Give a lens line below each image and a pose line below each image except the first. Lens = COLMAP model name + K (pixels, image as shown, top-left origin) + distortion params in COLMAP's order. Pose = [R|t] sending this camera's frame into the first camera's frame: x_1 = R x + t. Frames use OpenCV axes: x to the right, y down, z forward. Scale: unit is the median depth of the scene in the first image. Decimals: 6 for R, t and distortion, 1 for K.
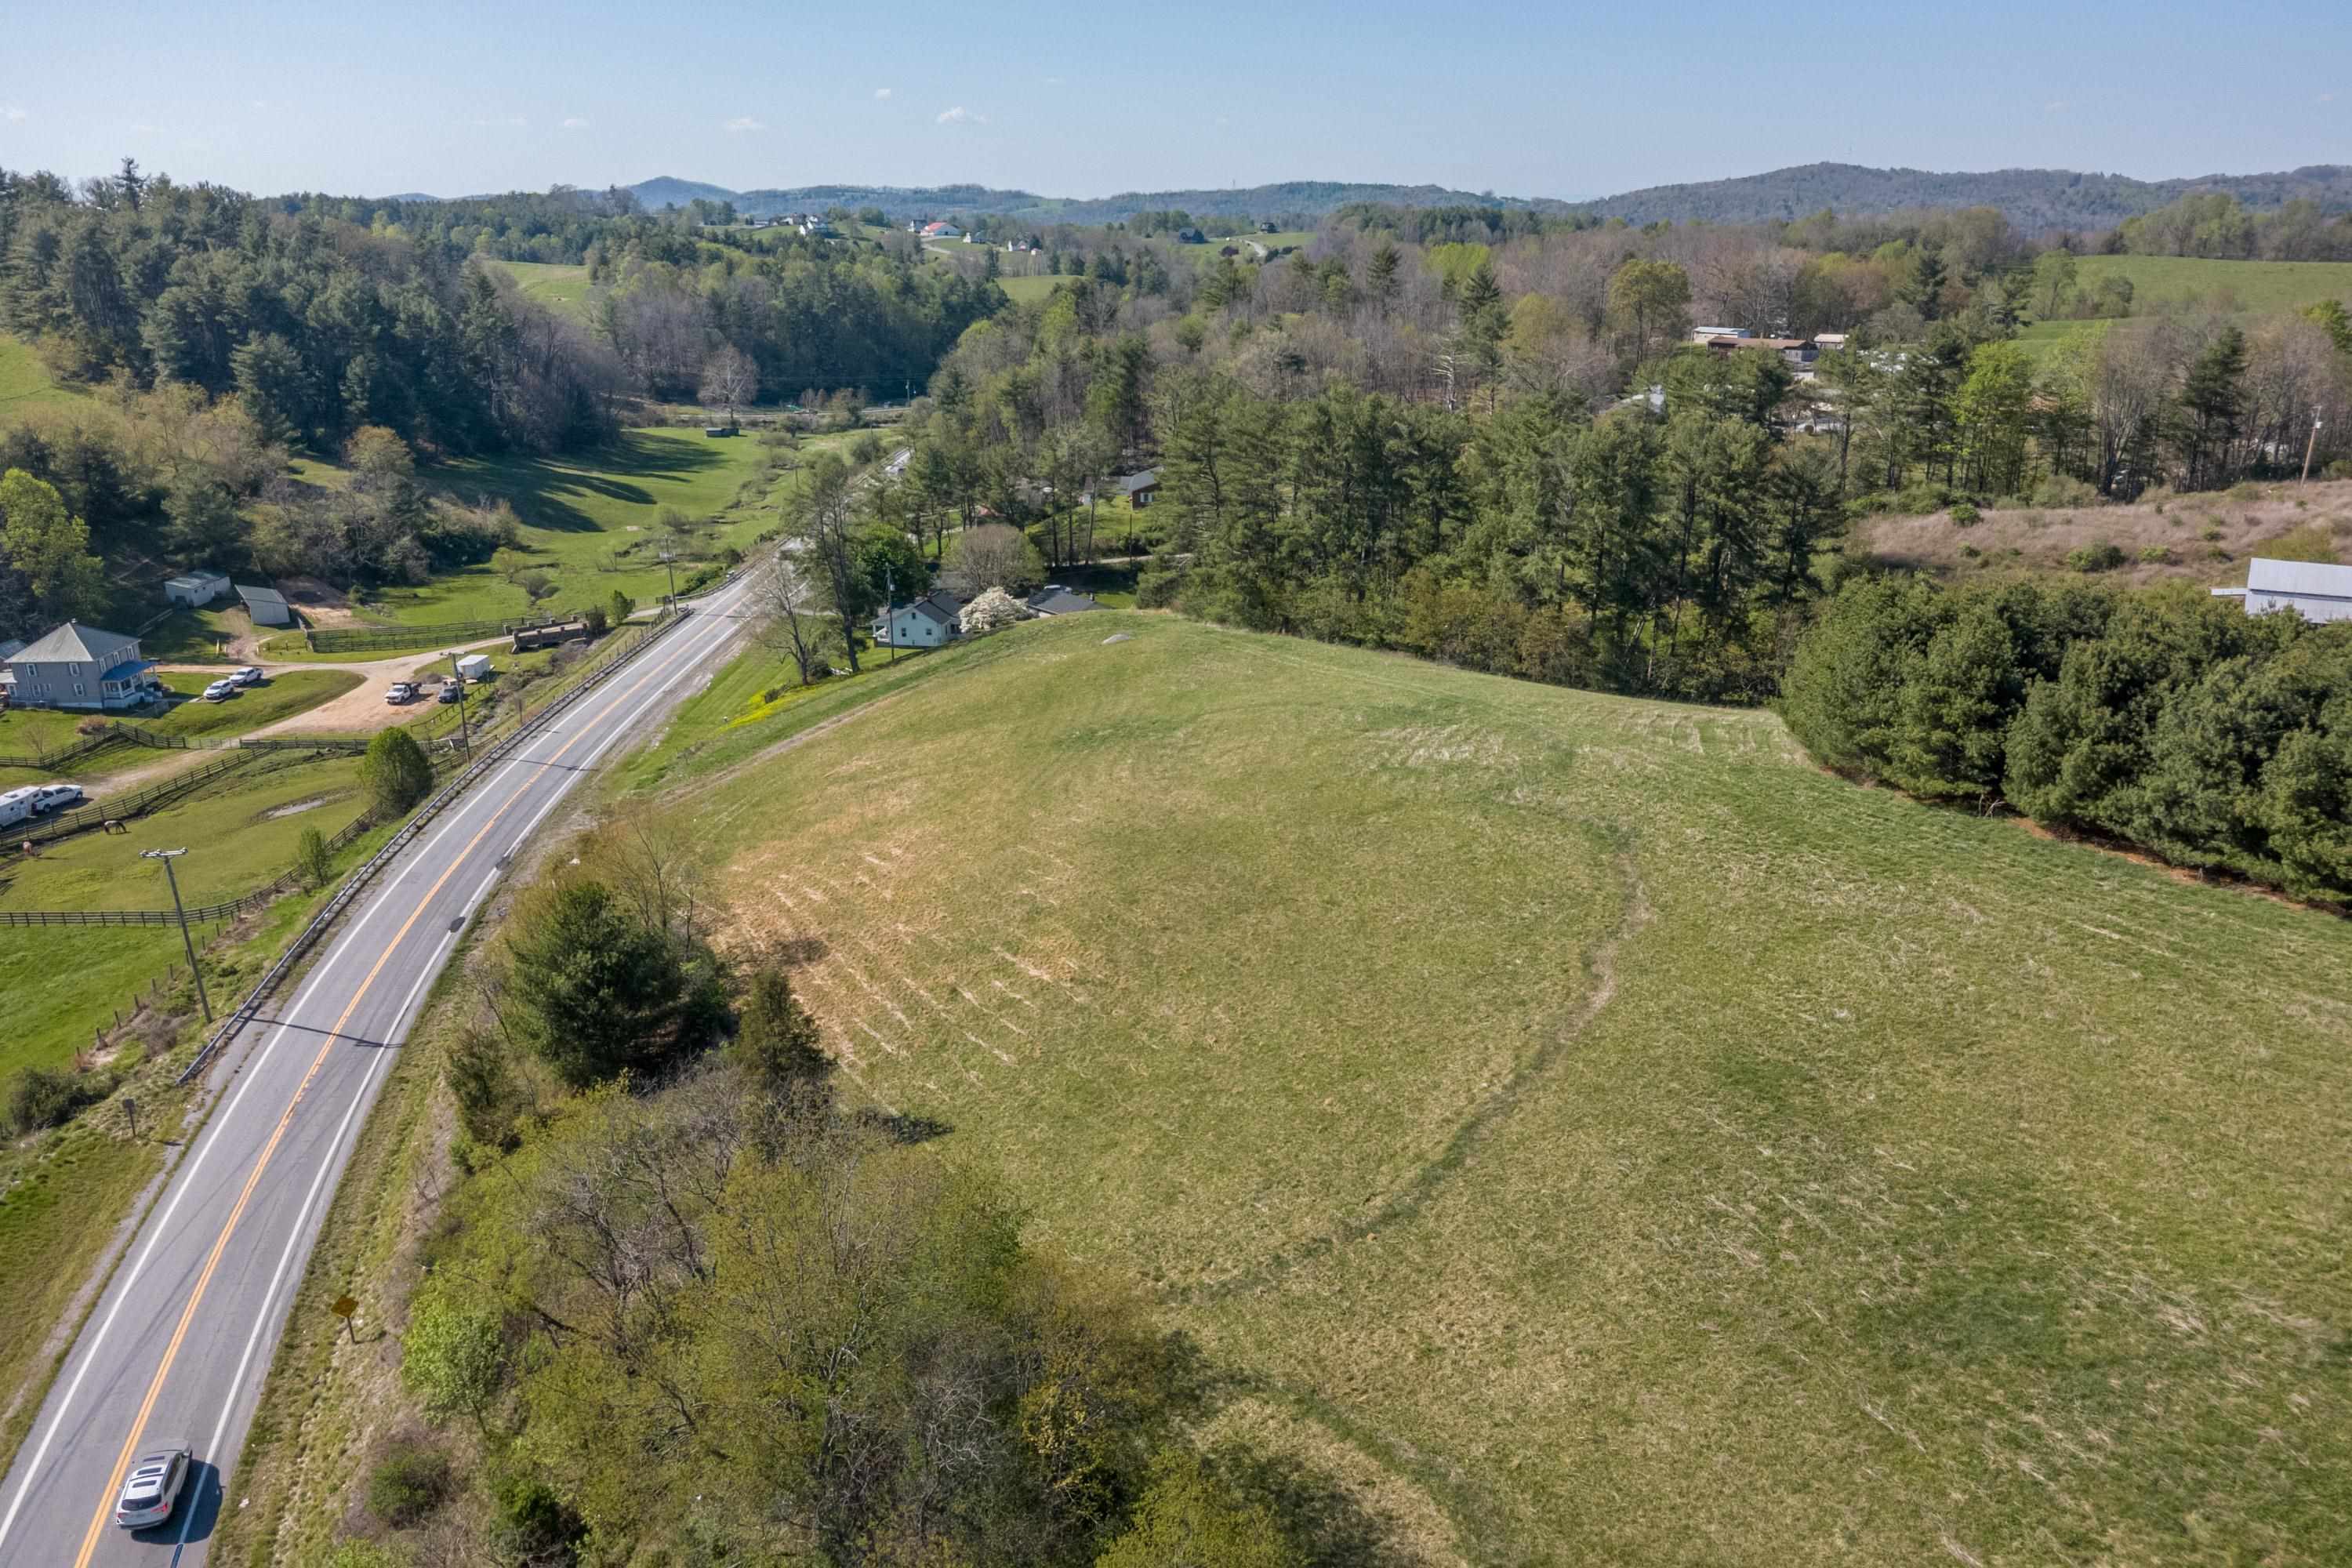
lens RADIAL K [[1650.1, 0, 1174.0], [0, 1650.1, 789.8], [0, 0, 1]] dist [-0.001511, 0.004125]
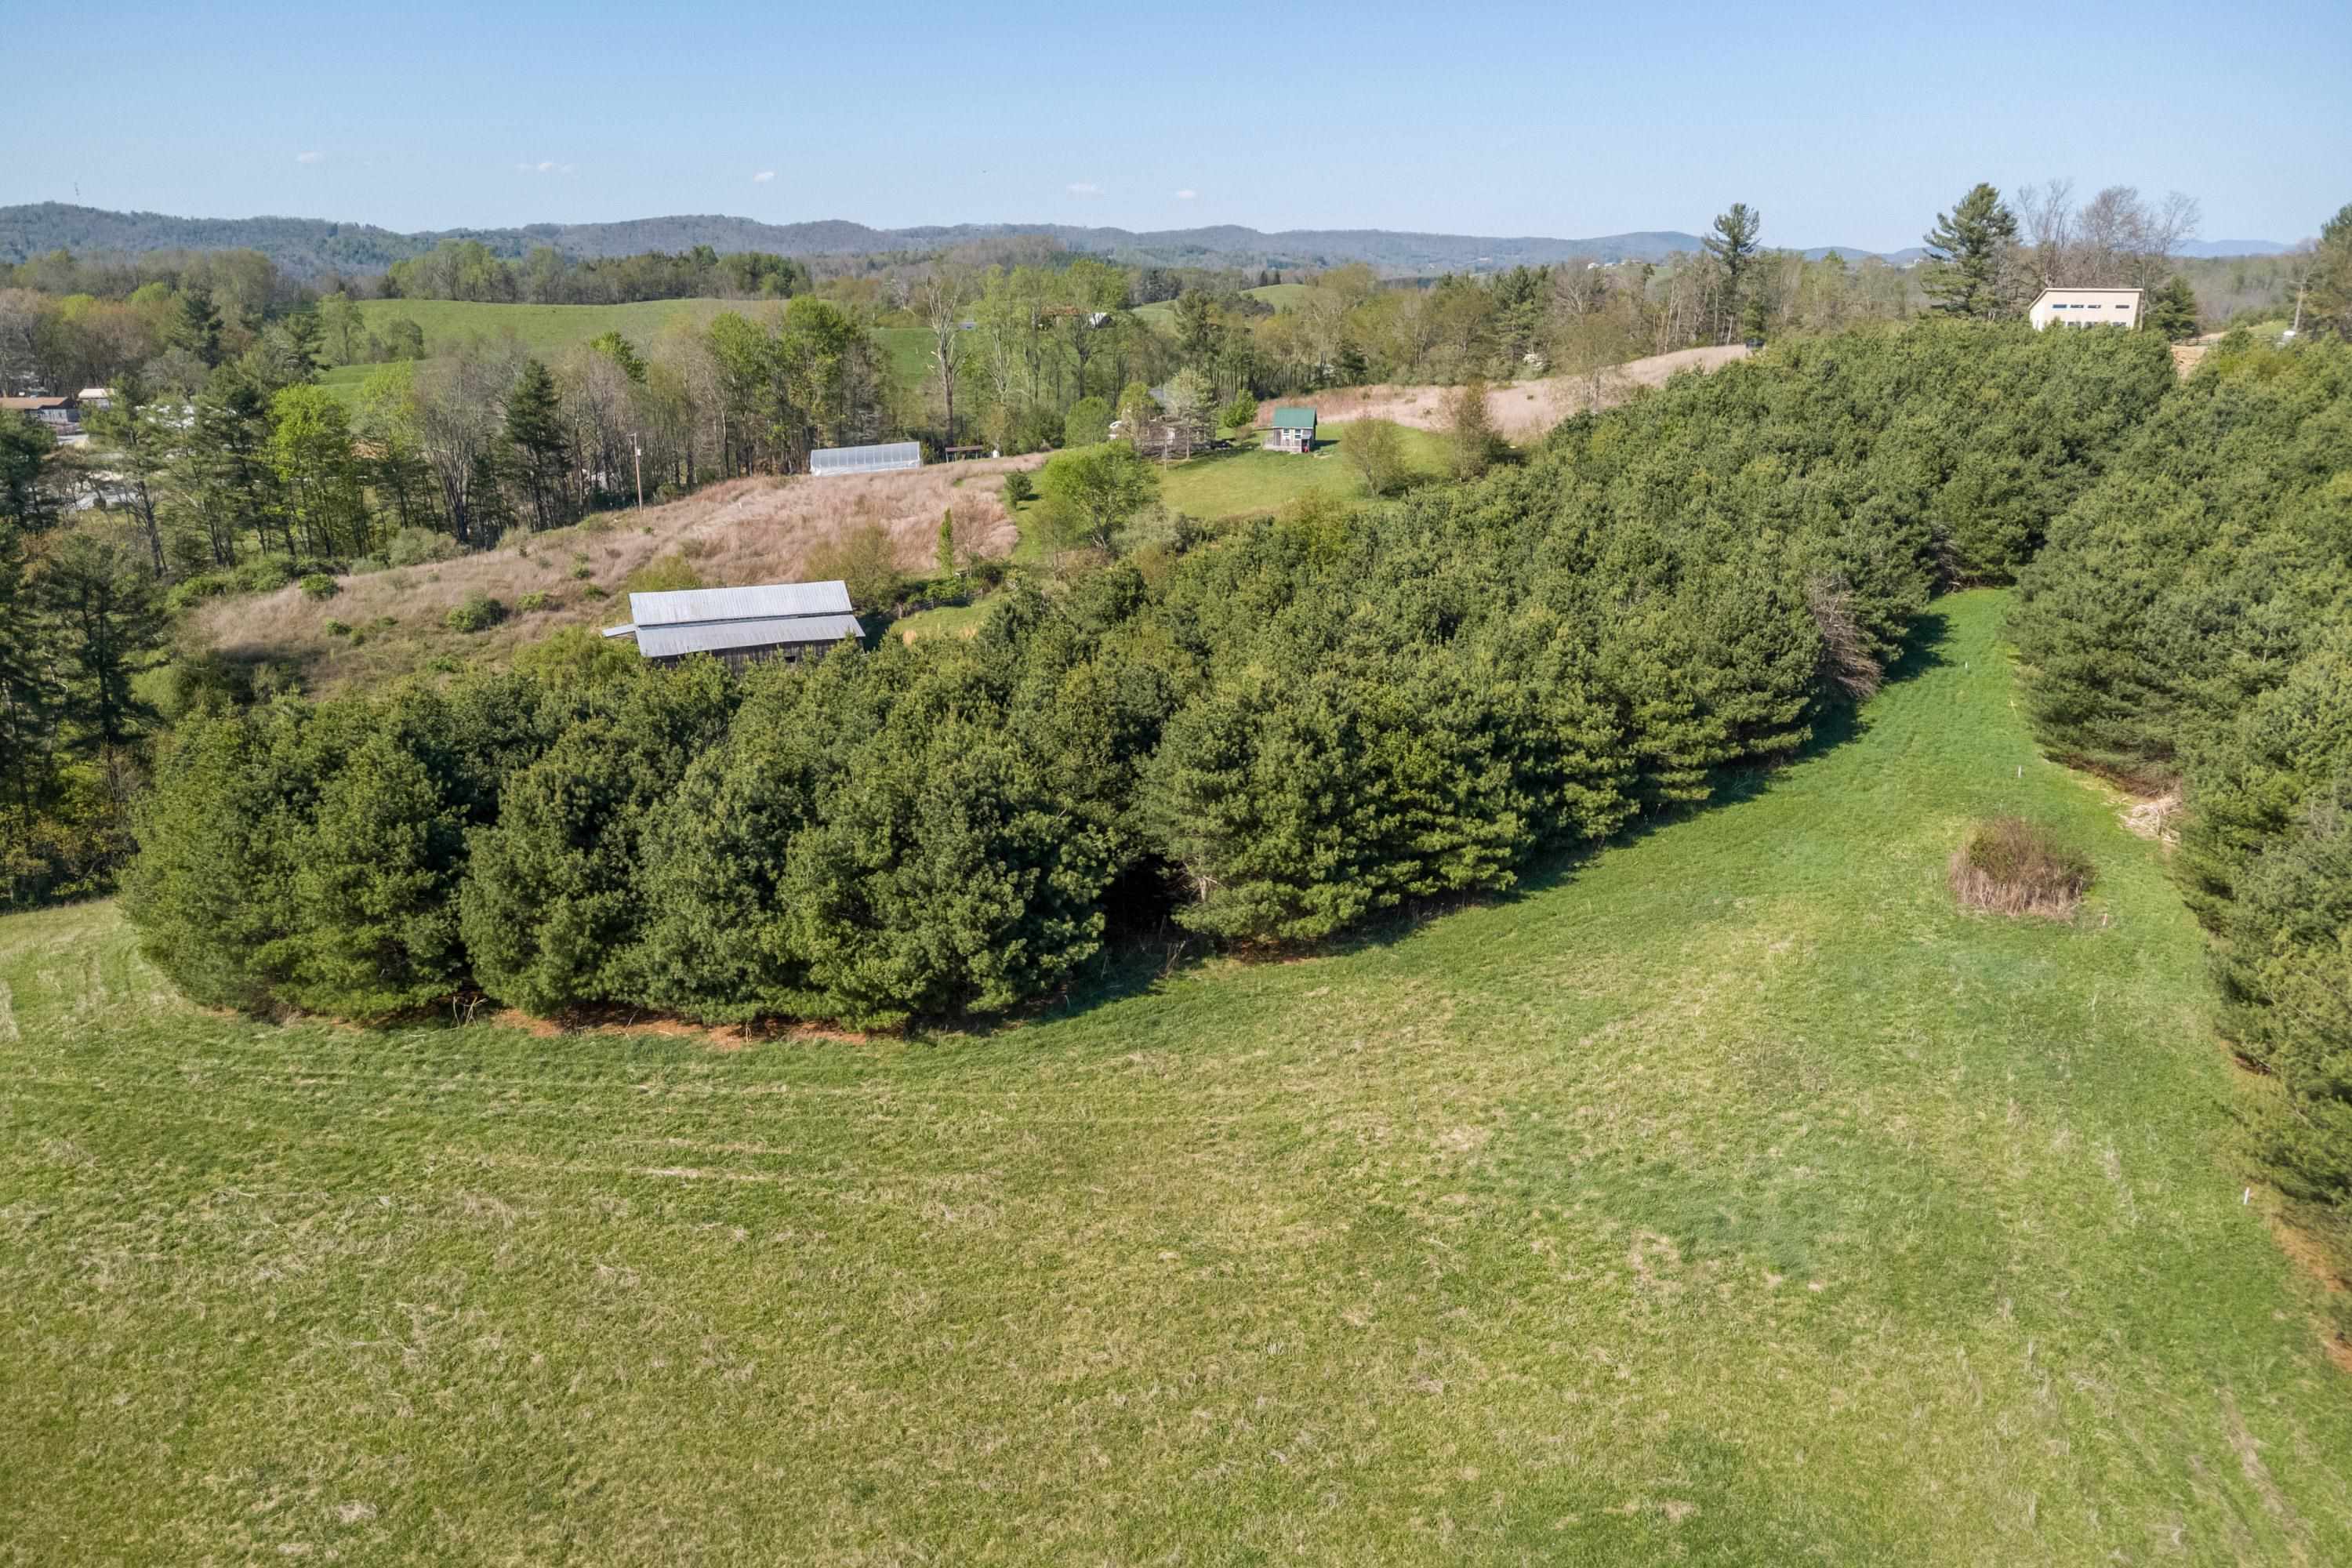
lens RADIAL K [[1650.1, 0, 1174.0], [0, 1650.1, 789.8], [0, 0, 1]] dist [-0.001511, 0.004125]
pose [[0.603006, -0.233162, 0.762902, 0.064879], [0.253620, 0.962748, 0.093776, -0.031057], [-0.756347, 0.136939, 0.639677, 0.123665]]
